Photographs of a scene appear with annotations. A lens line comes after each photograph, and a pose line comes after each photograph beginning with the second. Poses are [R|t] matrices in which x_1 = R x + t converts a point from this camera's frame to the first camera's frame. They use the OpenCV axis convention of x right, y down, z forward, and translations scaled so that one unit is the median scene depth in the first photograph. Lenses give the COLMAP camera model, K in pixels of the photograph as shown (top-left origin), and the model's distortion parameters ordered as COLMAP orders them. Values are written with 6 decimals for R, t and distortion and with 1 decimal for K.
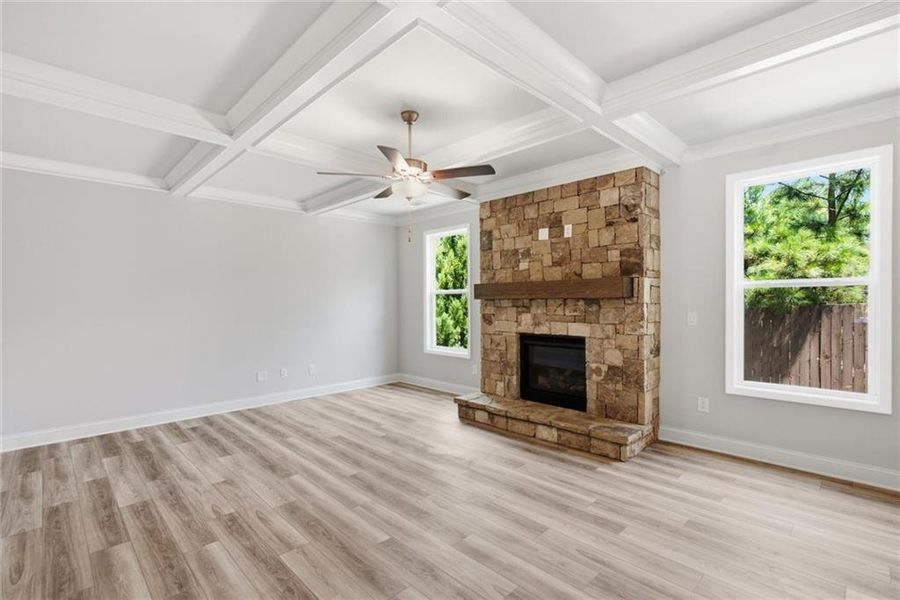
lens RADIAL K [[415.4, 0, 451.1], [0, 415.4, 303.6], [0, 0, 1]] dist [-0.000537, 0.001933]
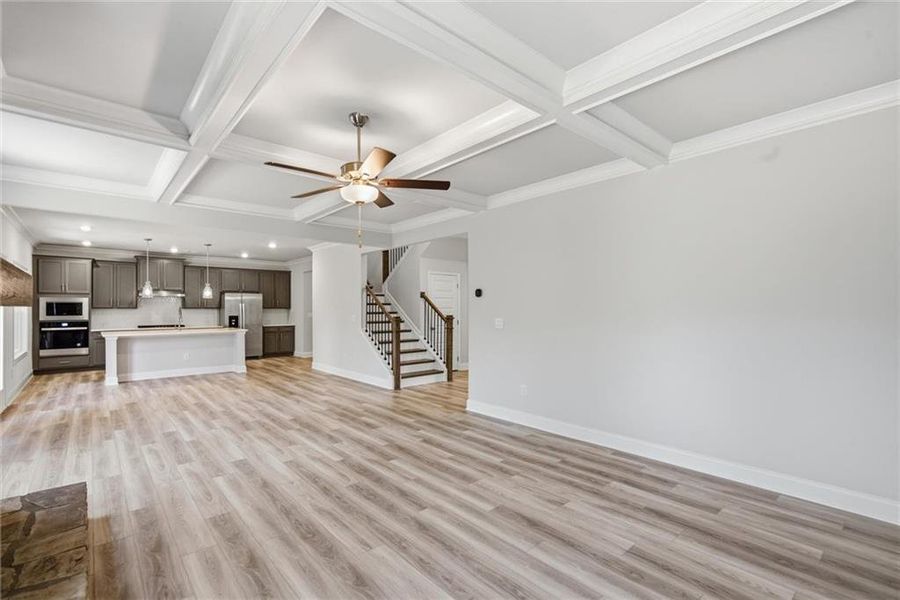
lens RADIAL K [[415.4, 0, 448.9], [0, 415.4, 297.4], [0, 0, 1]] dist [-0.000537, 0.001933]
pose [[-0.998090, 0.011825, 0.060637, -0.279462], [0.010525, 0.999709, -0.021710, -0.006338], [-0.060876, -0.021031, -0.997924, 1.513265]]
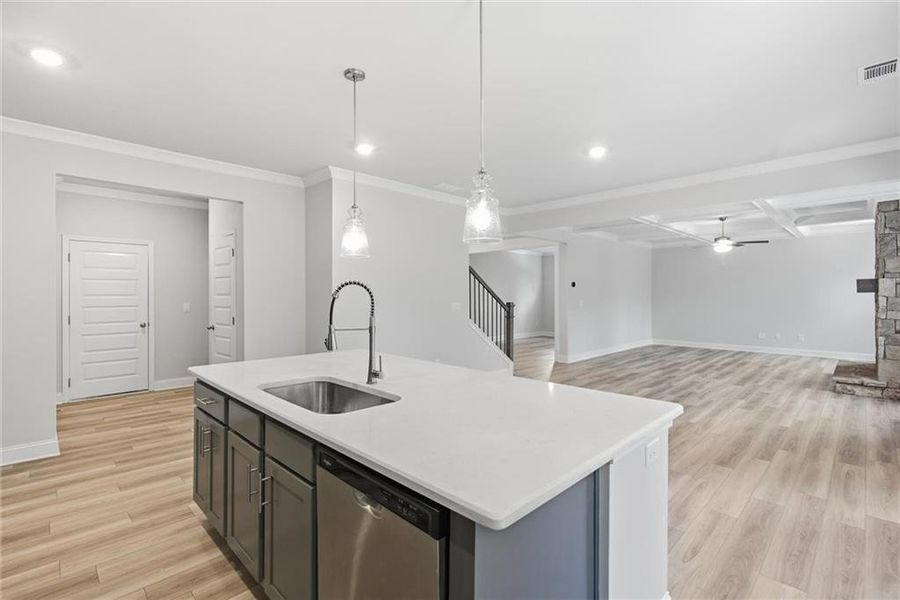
lens RADIAL K [[415.4, 0, 447.8], [0, 415.4, 297.1], [0, 0, 1]] dist [-0.000537, 0.001933]
pose [[0.008653, 0.012994, -0.999878, 1.780302], [-0.003356, 0.999910, 0.012966, -0.012844], [0.999957, 0.003243, 0.008695, -0.481847]]
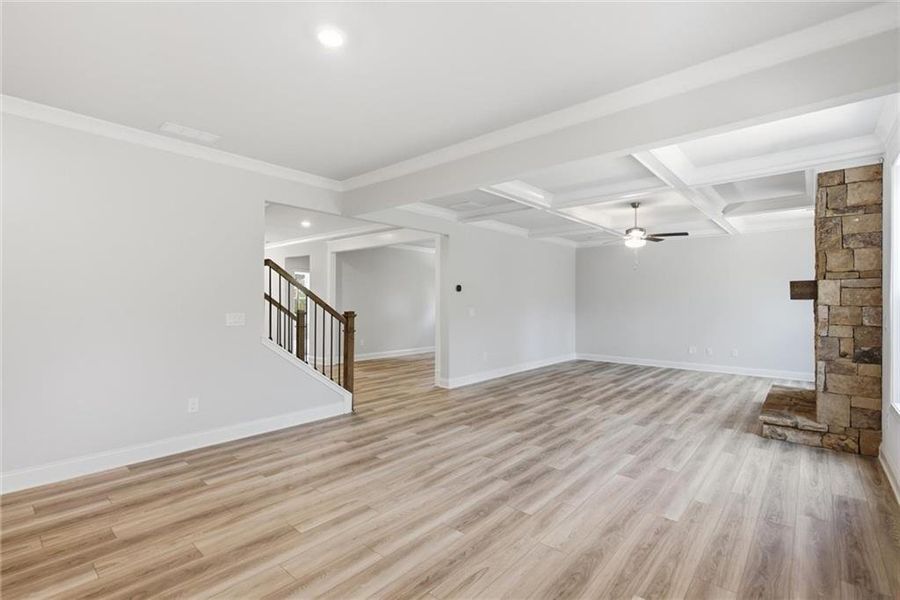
lens RADIAL K [[415.4, 0, 449.8], [0, 415.4, 304.5], [0, 0, 1]] dist [-0.000537, 0.001933]
pose [[0.079682, 0.016144, -0.996690, 1.333993], [-0.007438, 0.999851, 0.015601, -0.011776], [0.996793, 0.006170, 0.079791, 0.001106]]
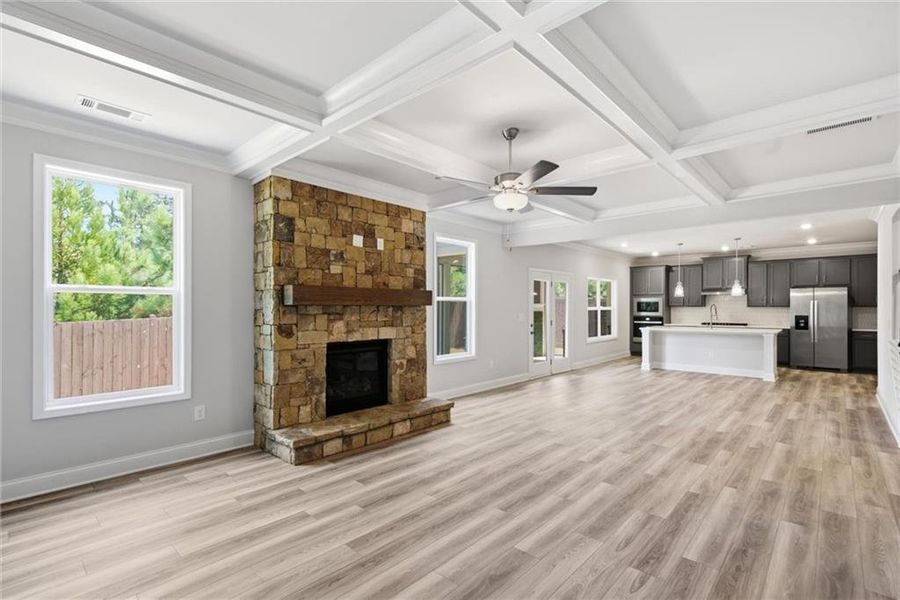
lens RADIAL K [[415.4, 0, 446.4], [0, 415.4, 307.8], [0, 0, 1]] dist [-0.000537, 0.001933]
pose [[-0.044024, 0.004102, 0.999022, -0.882087], [0.003634, 0.999986, -0.003946, -0.001318], [-0.999024, 0.003457, -0.044038, 0.932898]]
